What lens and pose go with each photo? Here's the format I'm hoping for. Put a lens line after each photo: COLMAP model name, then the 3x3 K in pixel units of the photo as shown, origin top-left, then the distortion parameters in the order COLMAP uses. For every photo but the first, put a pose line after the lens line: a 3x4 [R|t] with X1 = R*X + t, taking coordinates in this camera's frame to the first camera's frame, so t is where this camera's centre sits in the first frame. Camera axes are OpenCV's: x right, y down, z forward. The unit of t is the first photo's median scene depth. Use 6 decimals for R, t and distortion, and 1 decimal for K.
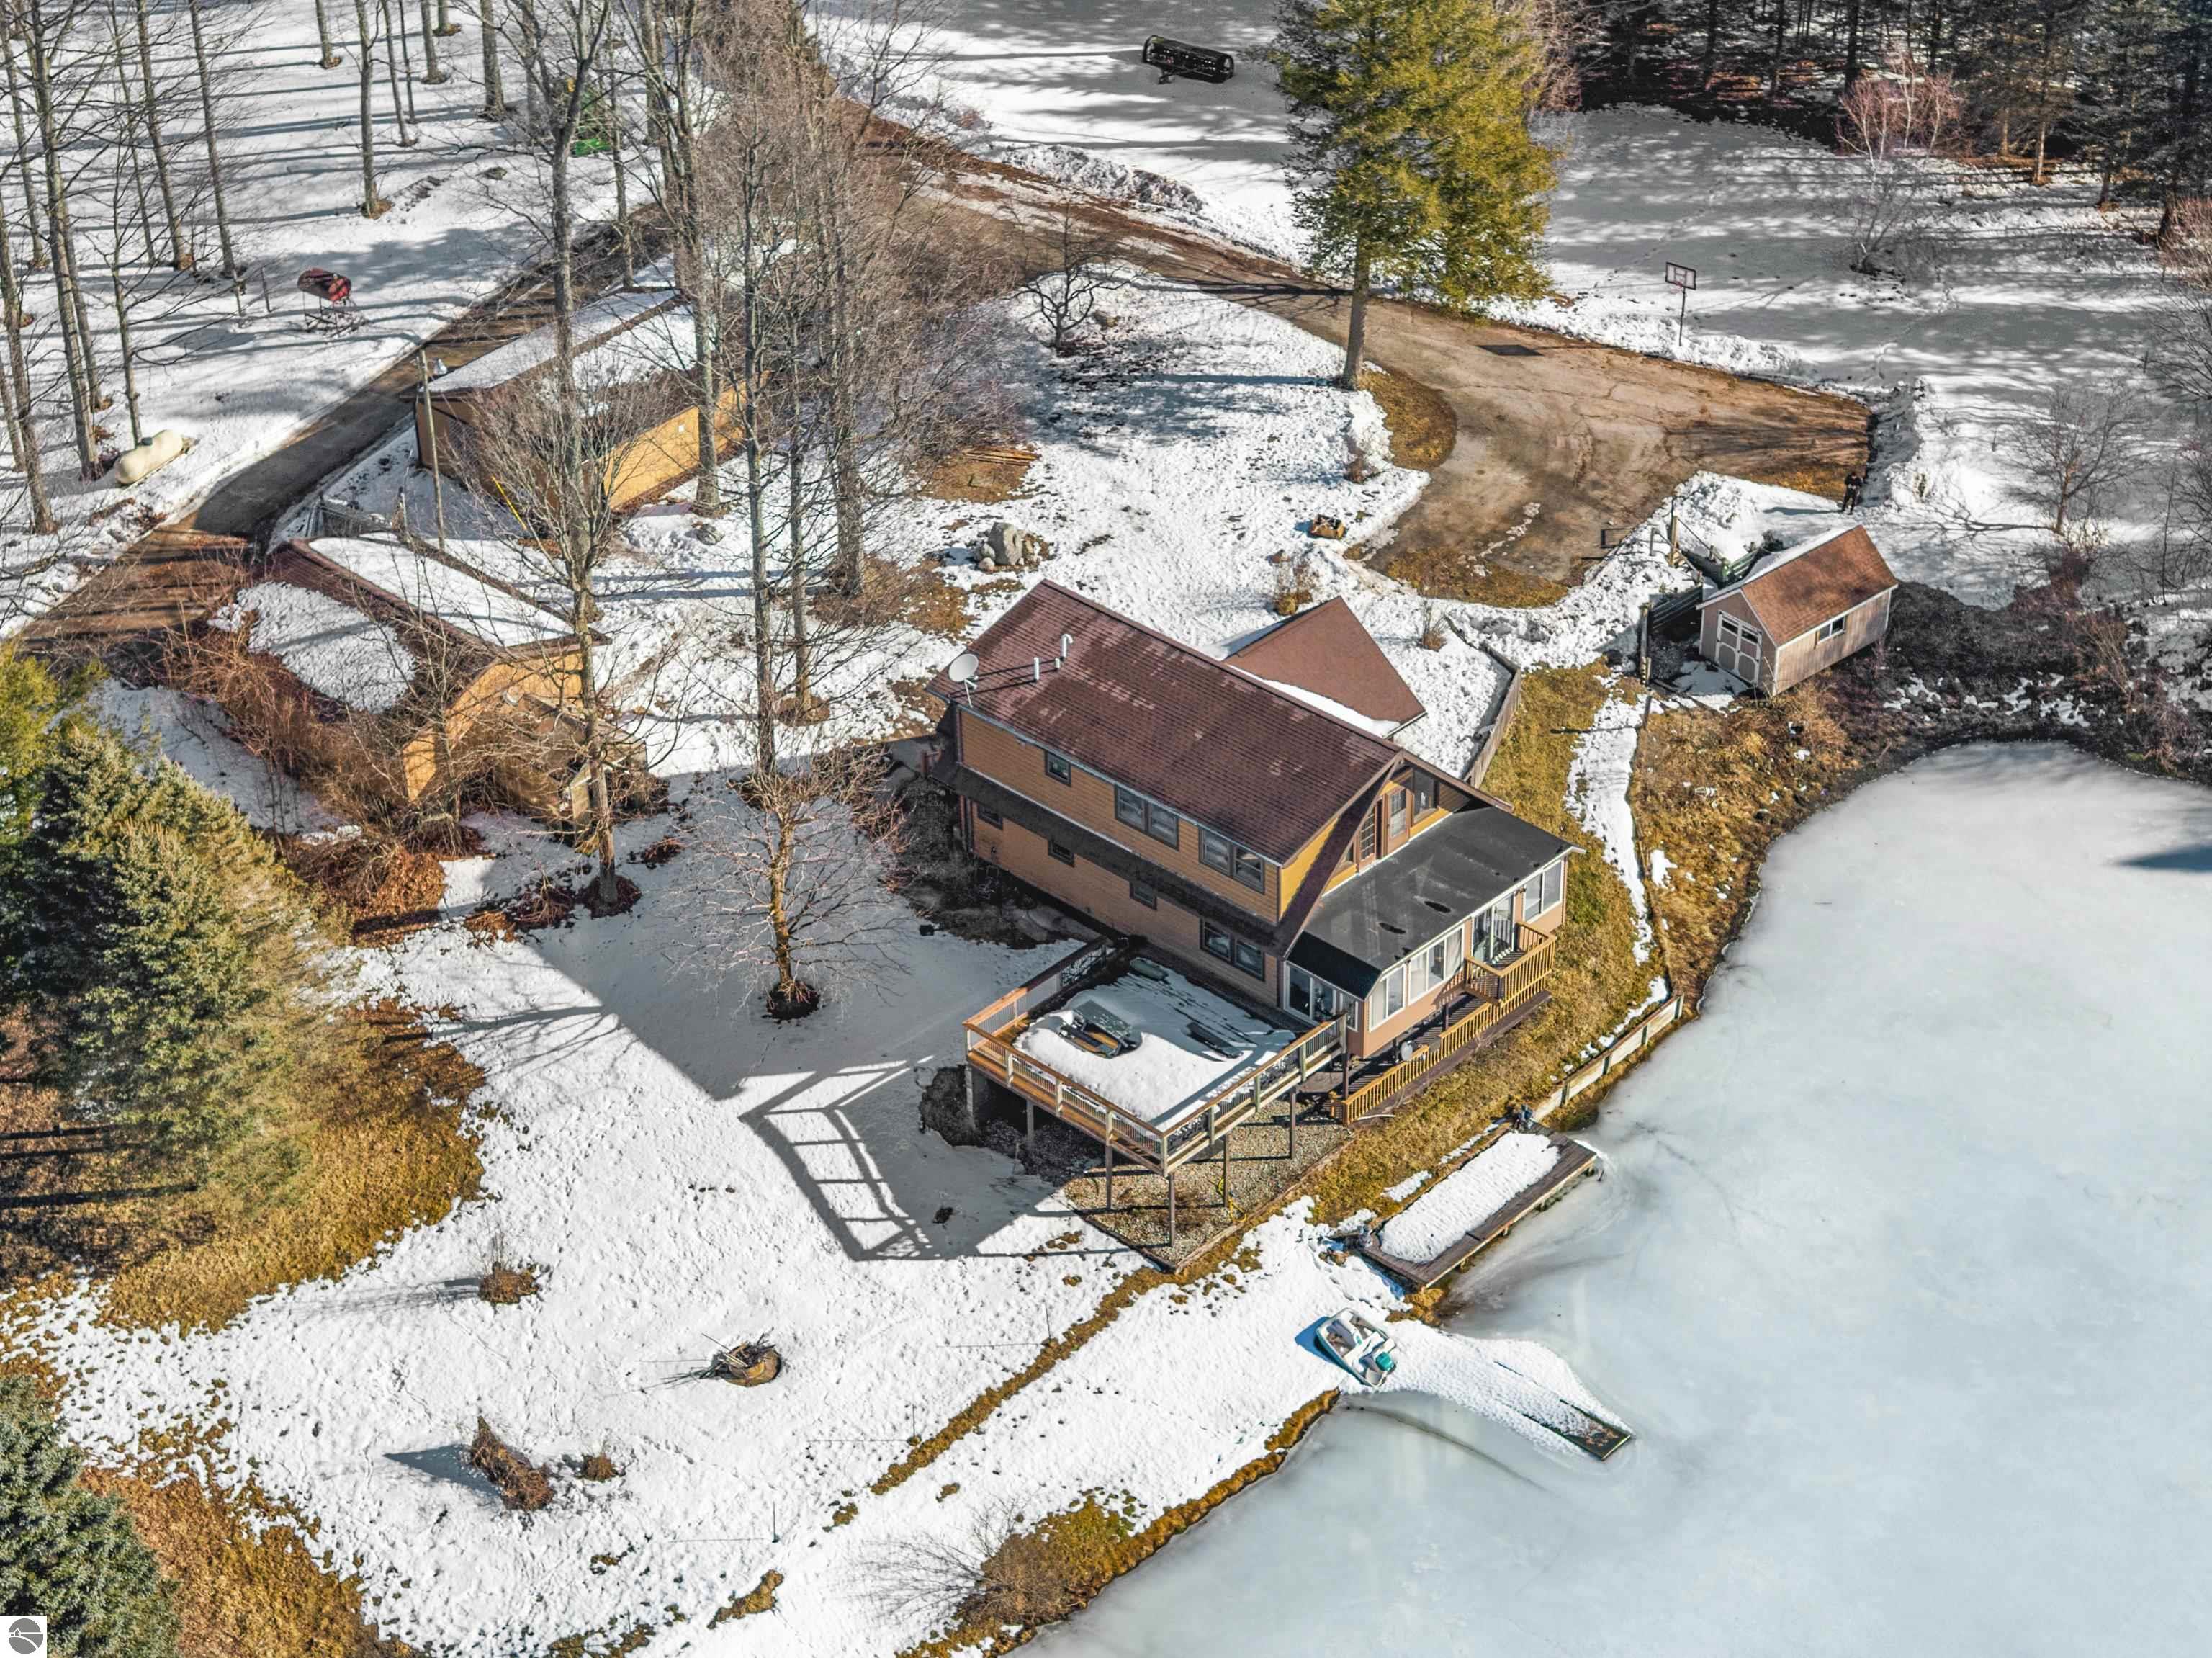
lens RADIAL K [[4346.5, 0, 1106.0], [0, 4346.5, 829.0], [0, 0, 1]] dist [-0.096318, -0.117844]
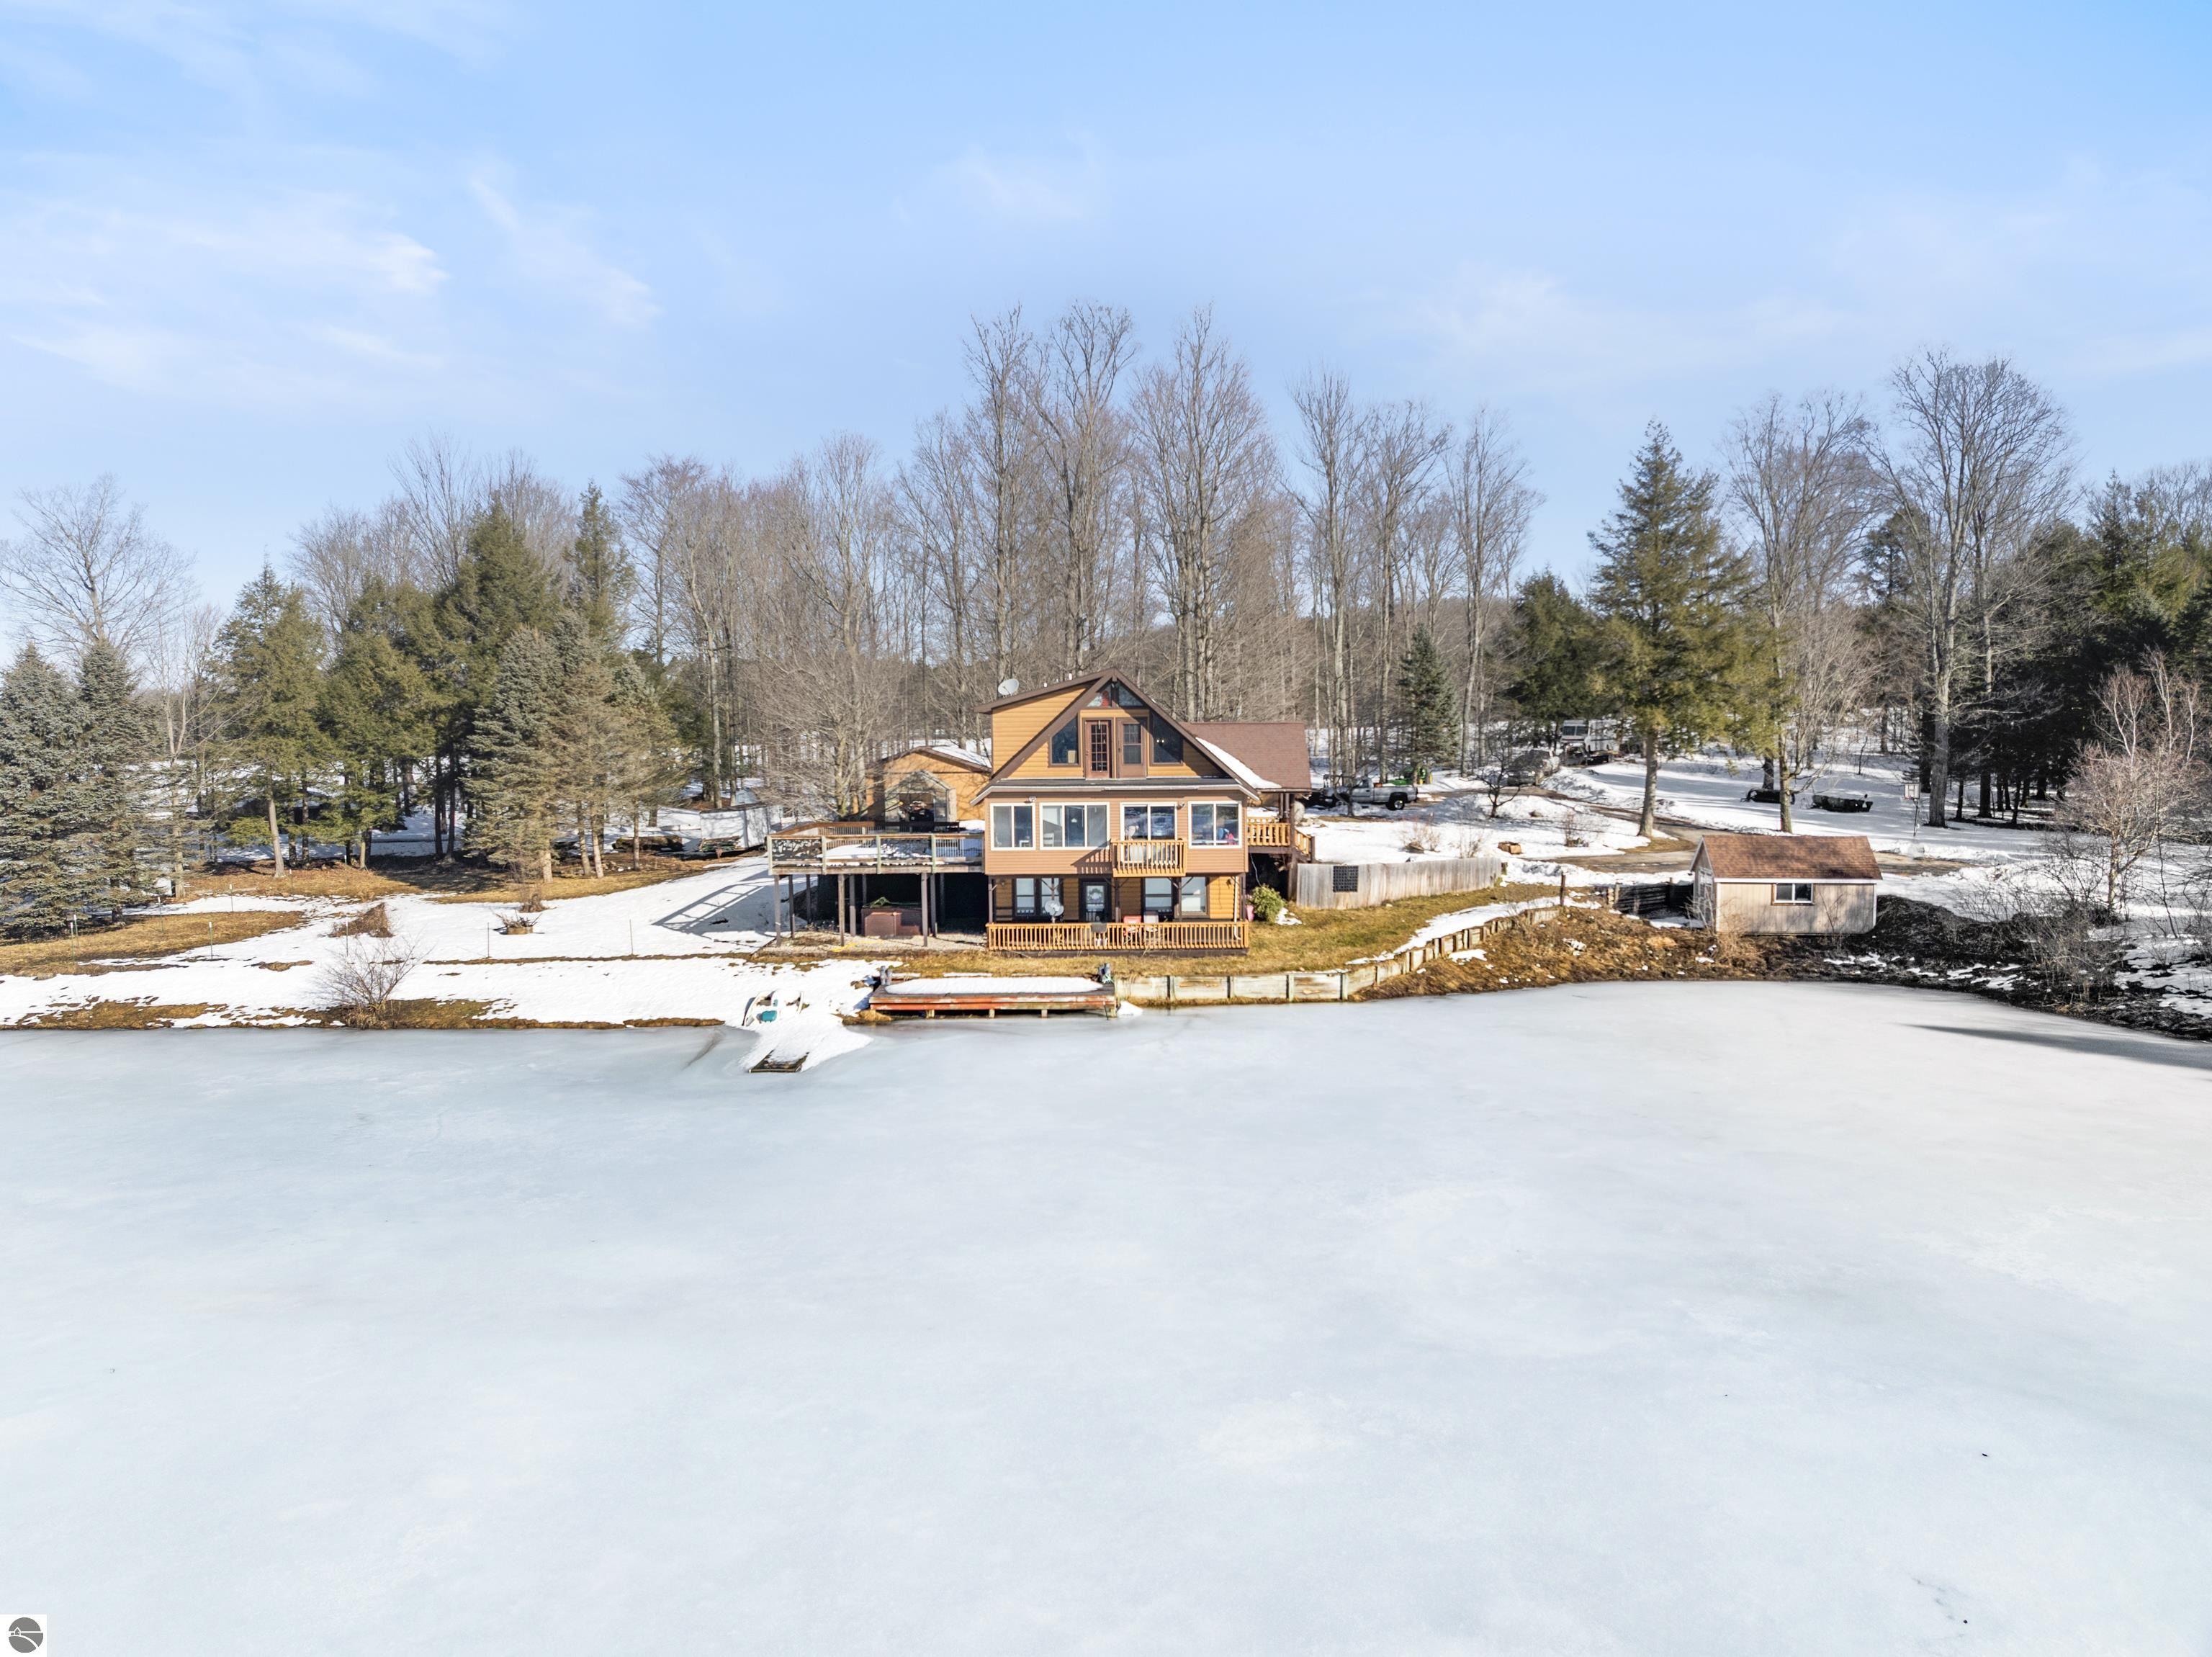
lens RADIAL K [[1537.2, 0, 1102.0], [0, 1537.2, 775.5], [0, 0, 1]] dist [-0.041378, 0.004255]
pose [[0.682018, 0.040642, -0.730206, 0.414557], [-0.408836, 0.849056, -0.334599, 0.167362], [0.606387, 0.526737, 0.595687, 0.772421]]
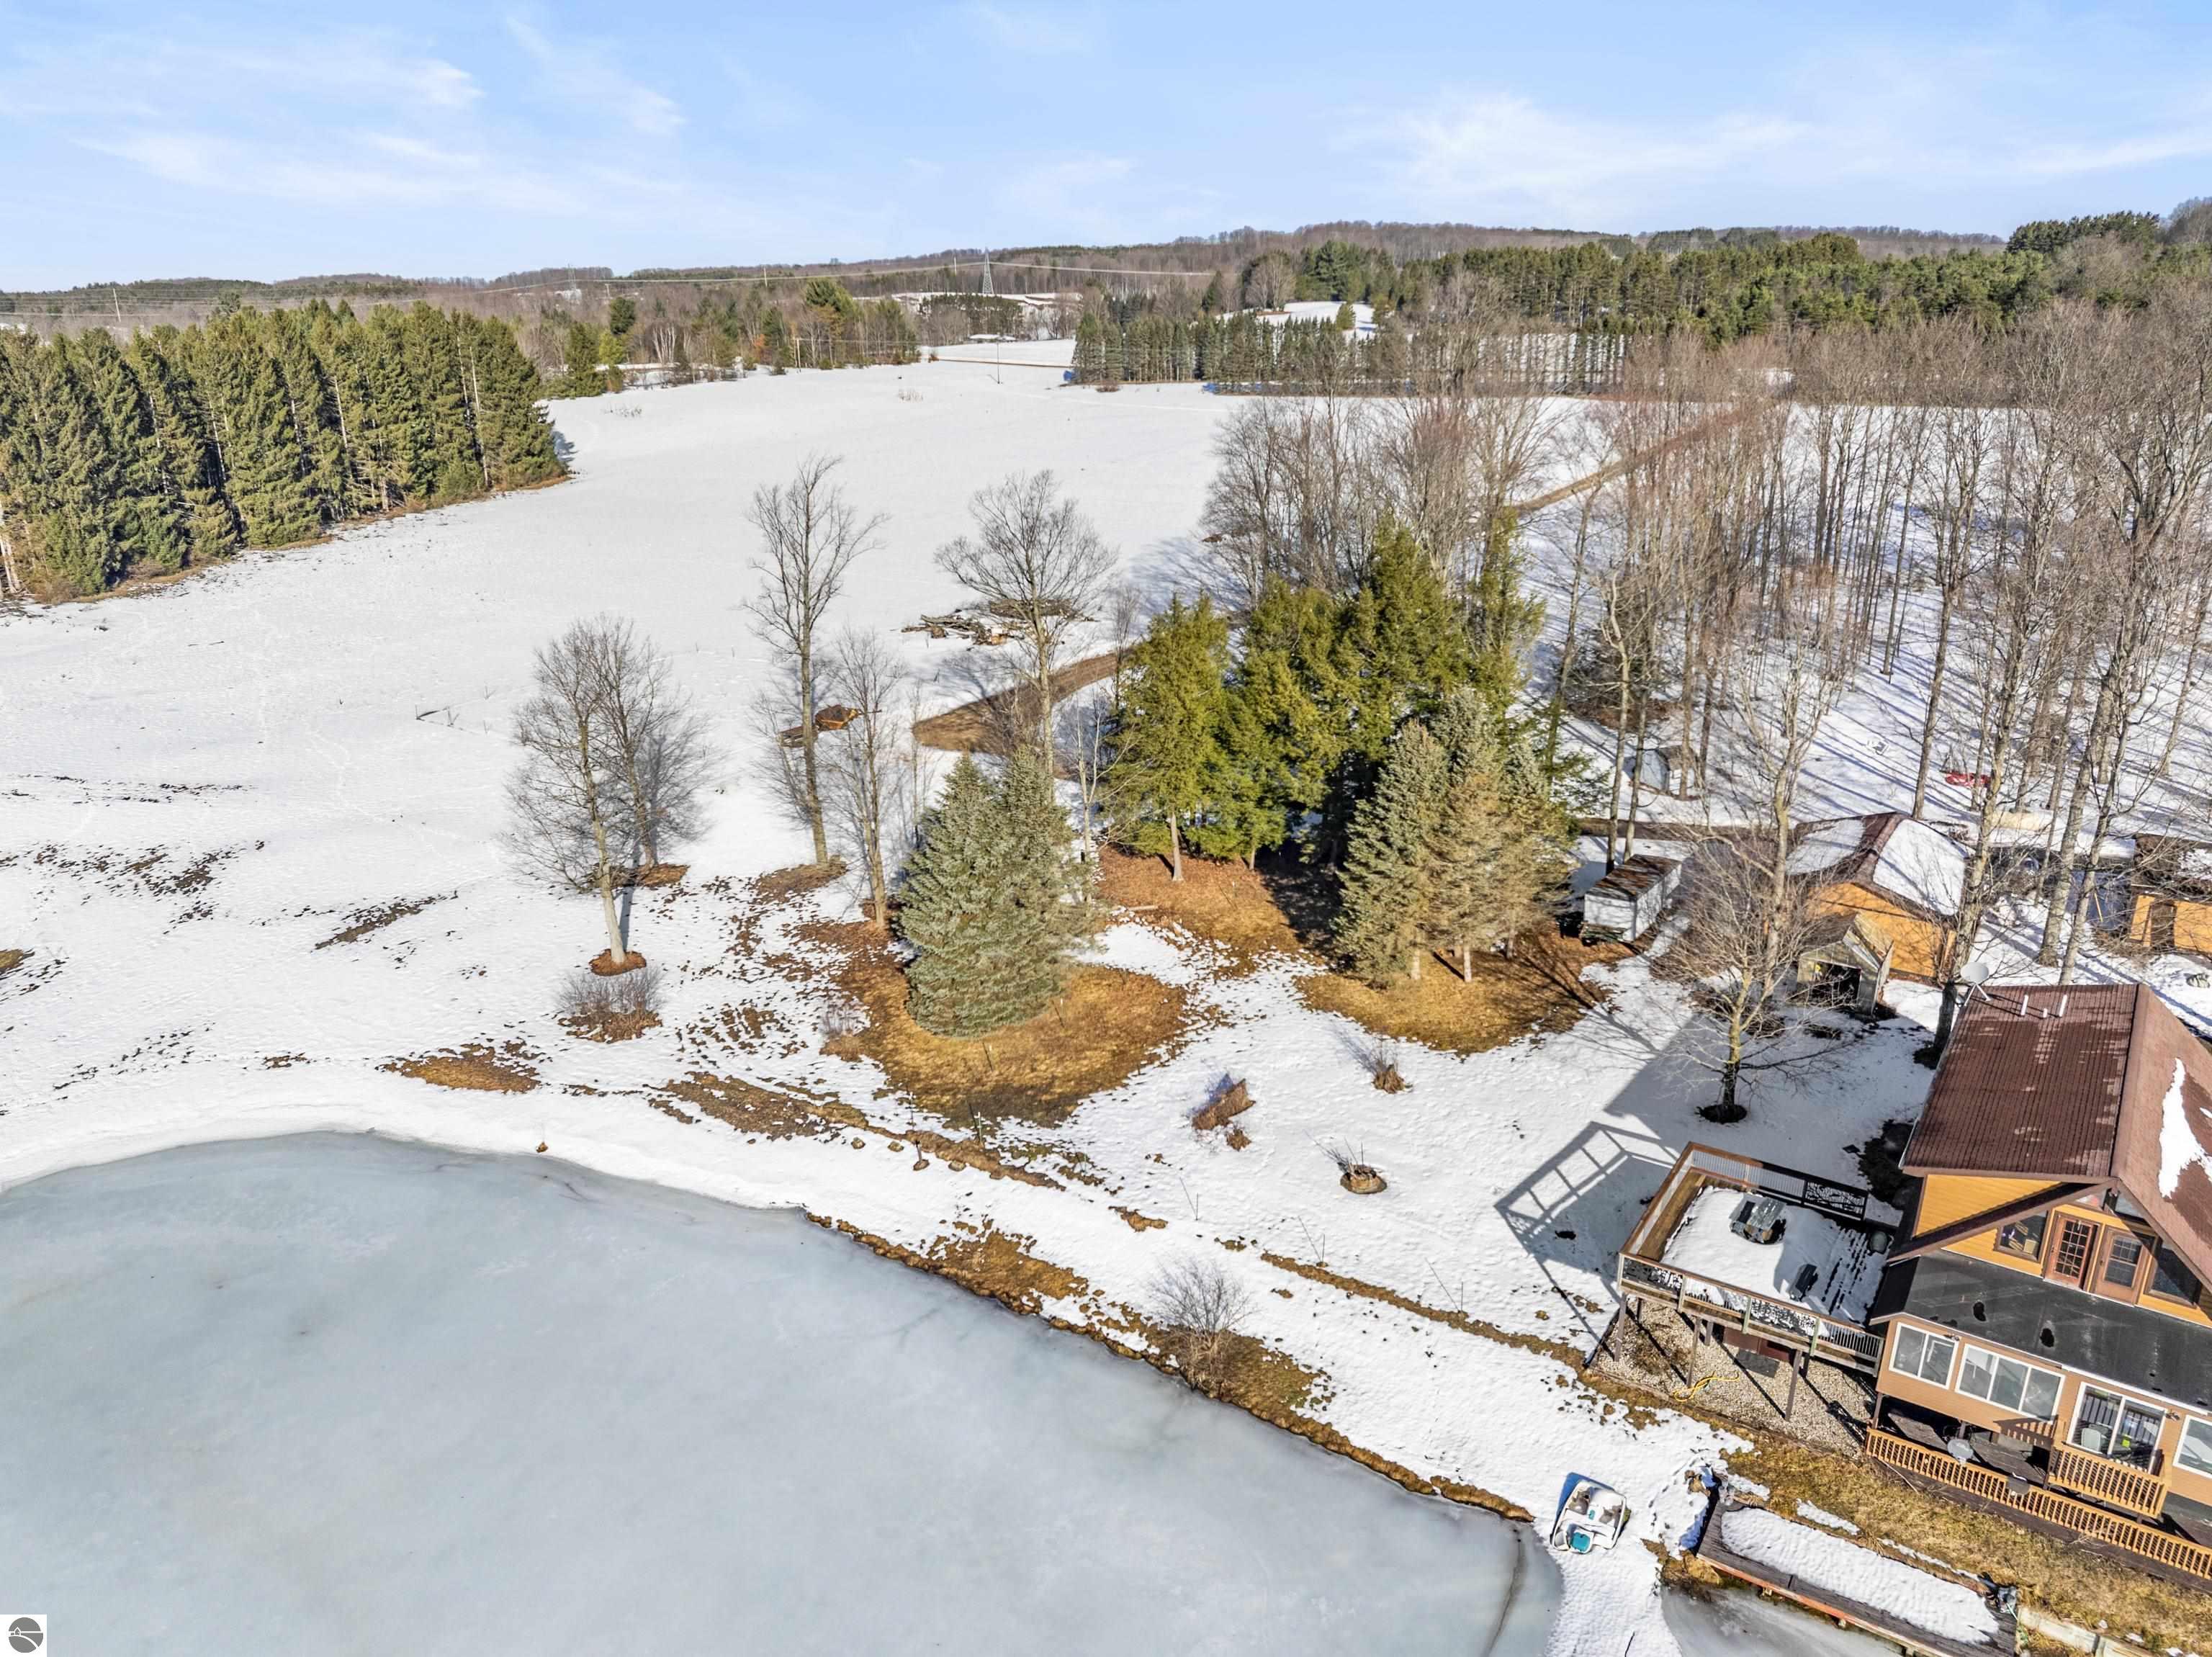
lens RADIAL K [[1537.2, 0, 1102.0], [0, 1537.2, 775.5], [0, 0, 1]] dist [-0.041378, 0.004255]
pose [[0.159665, 0.334985, -0.928597, 0.321097], [-0.537661, 0.818411, 0.202790, -0.040578], [0.827906, 0.466892, 0.310779, 0.698604]]
